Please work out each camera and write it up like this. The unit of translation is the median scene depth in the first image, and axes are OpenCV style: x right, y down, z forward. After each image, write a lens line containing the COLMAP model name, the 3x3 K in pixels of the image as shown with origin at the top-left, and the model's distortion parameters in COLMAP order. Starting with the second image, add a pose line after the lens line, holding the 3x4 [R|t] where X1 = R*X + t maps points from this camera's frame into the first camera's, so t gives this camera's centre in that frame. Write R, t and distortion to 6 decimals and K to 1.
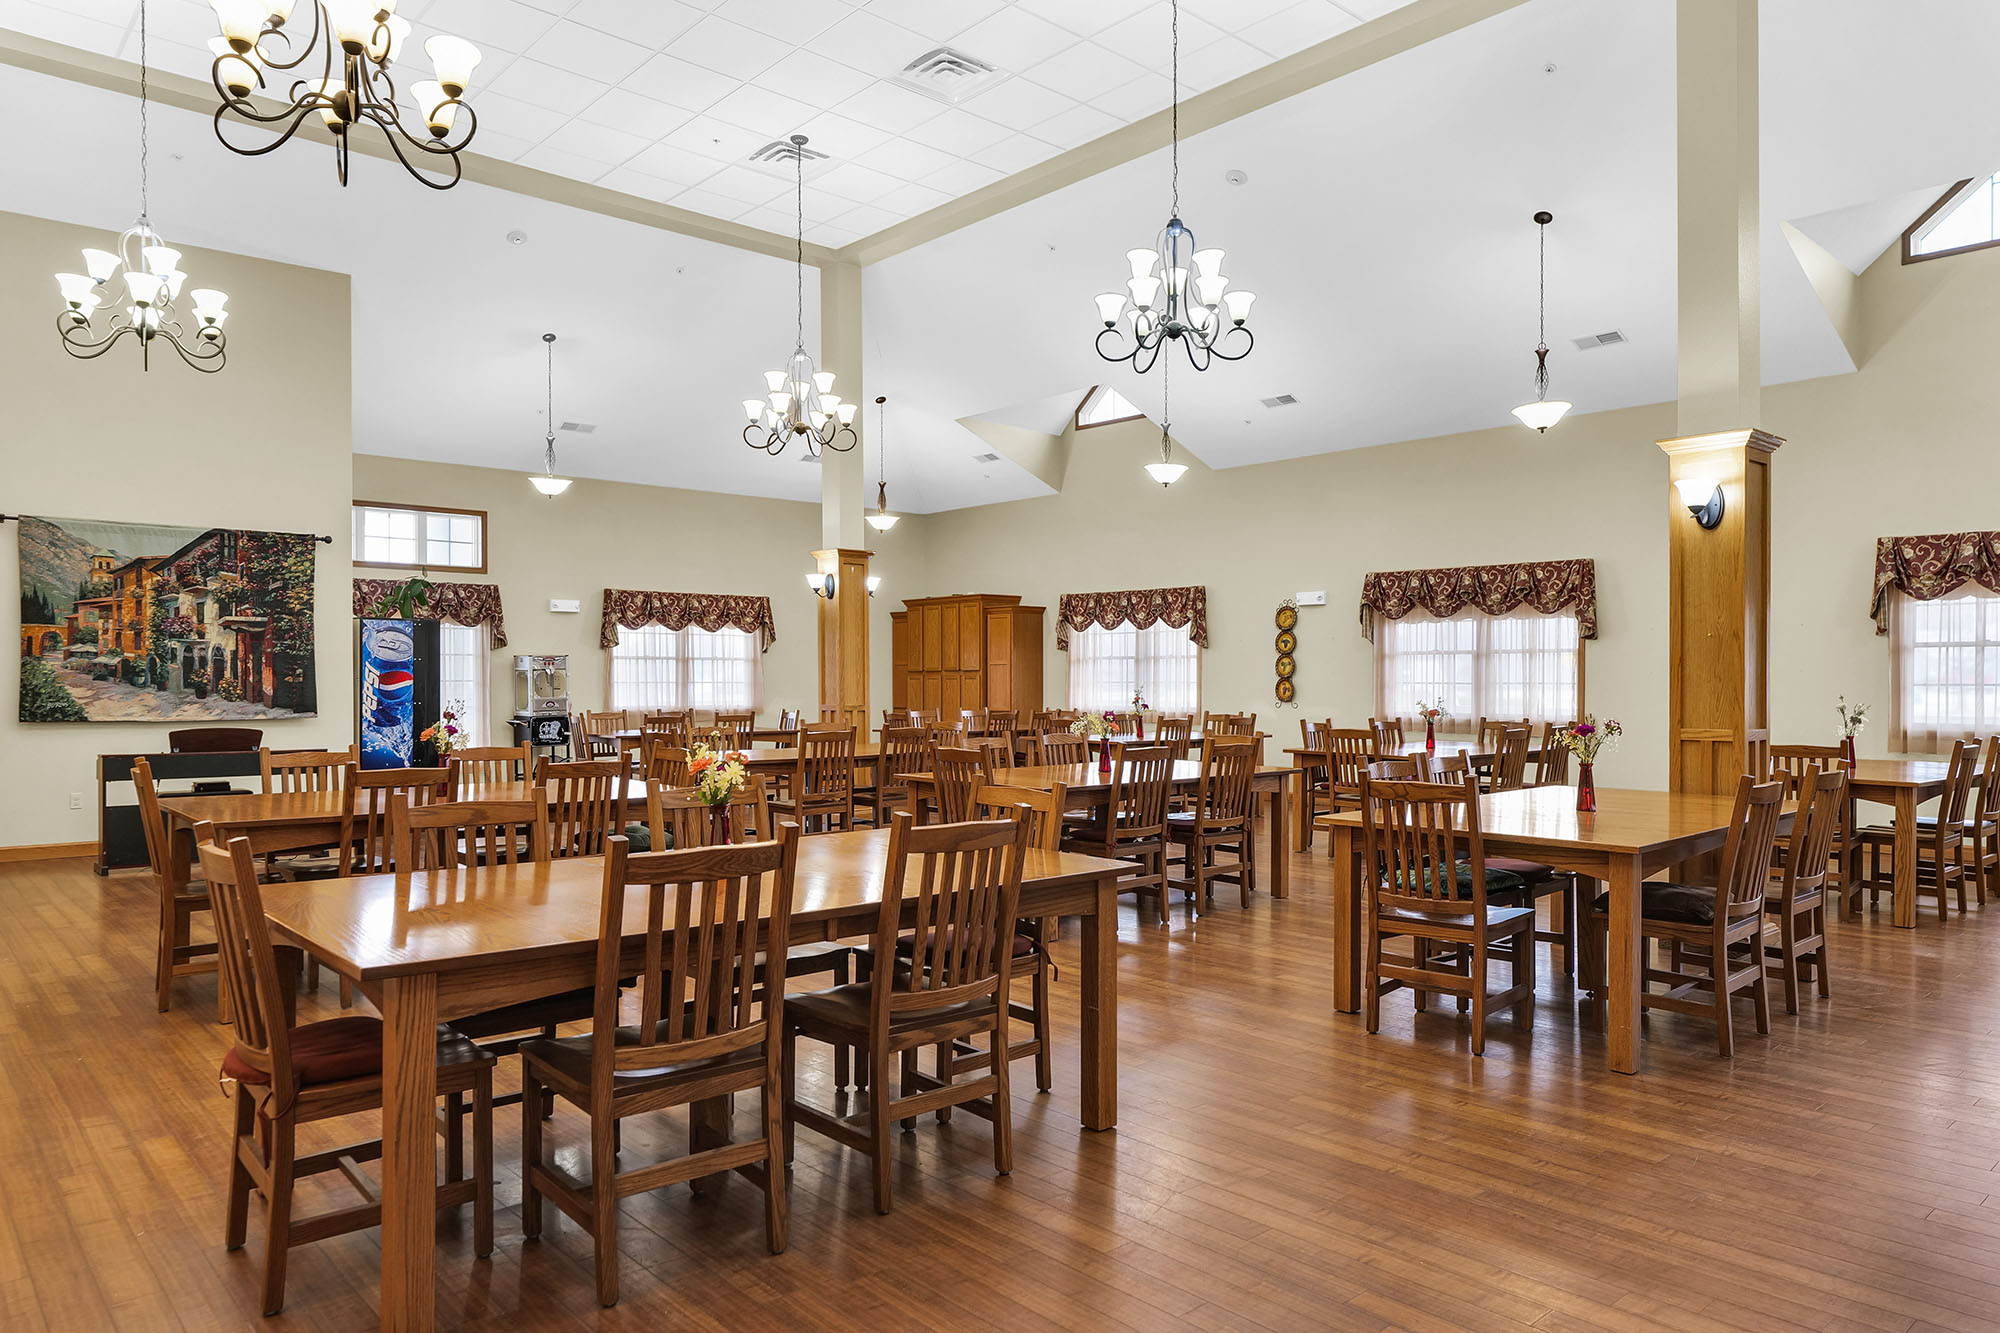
lens RADIAL K [[1282.2, 0, 995.4], [0, 1282.2, 685.0], [0, 0, 1]] dist [0.003742, 0.000557]
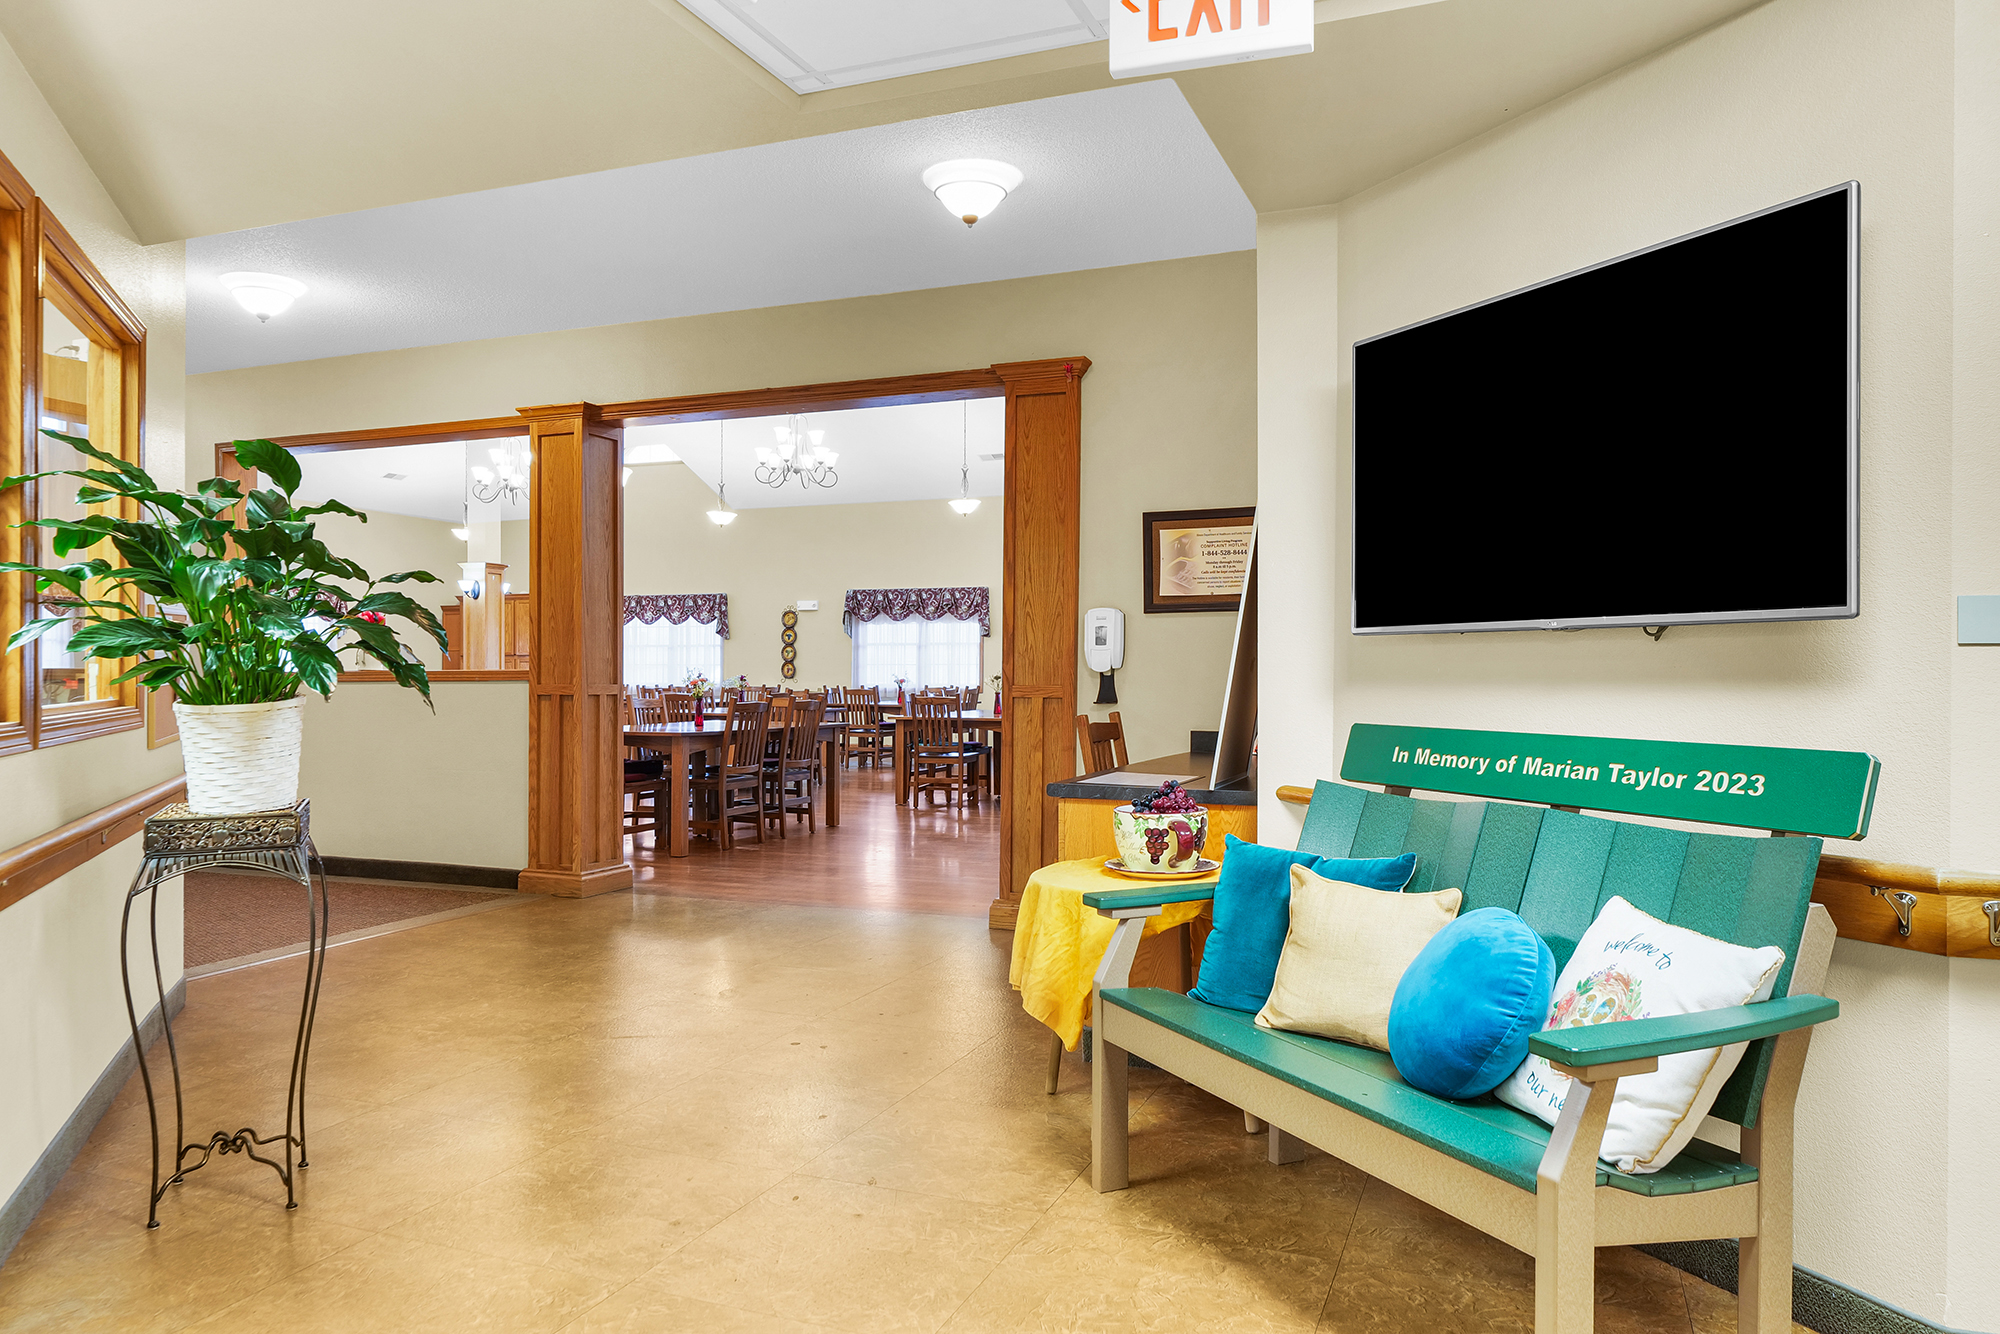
lens RADIAL K [[1282.2, 0, 1001.2], [0, 1282.2, 667.7], [0, 0, 1]] dist [0.003742, 0.000557]
pose [[0.894742, 0.001991, 0.446578, -0.200693], [0.001345, 0.999974, -0.007152, 0.012556], [-0.446581, 0.007000, 0.894716, -0.376748]]
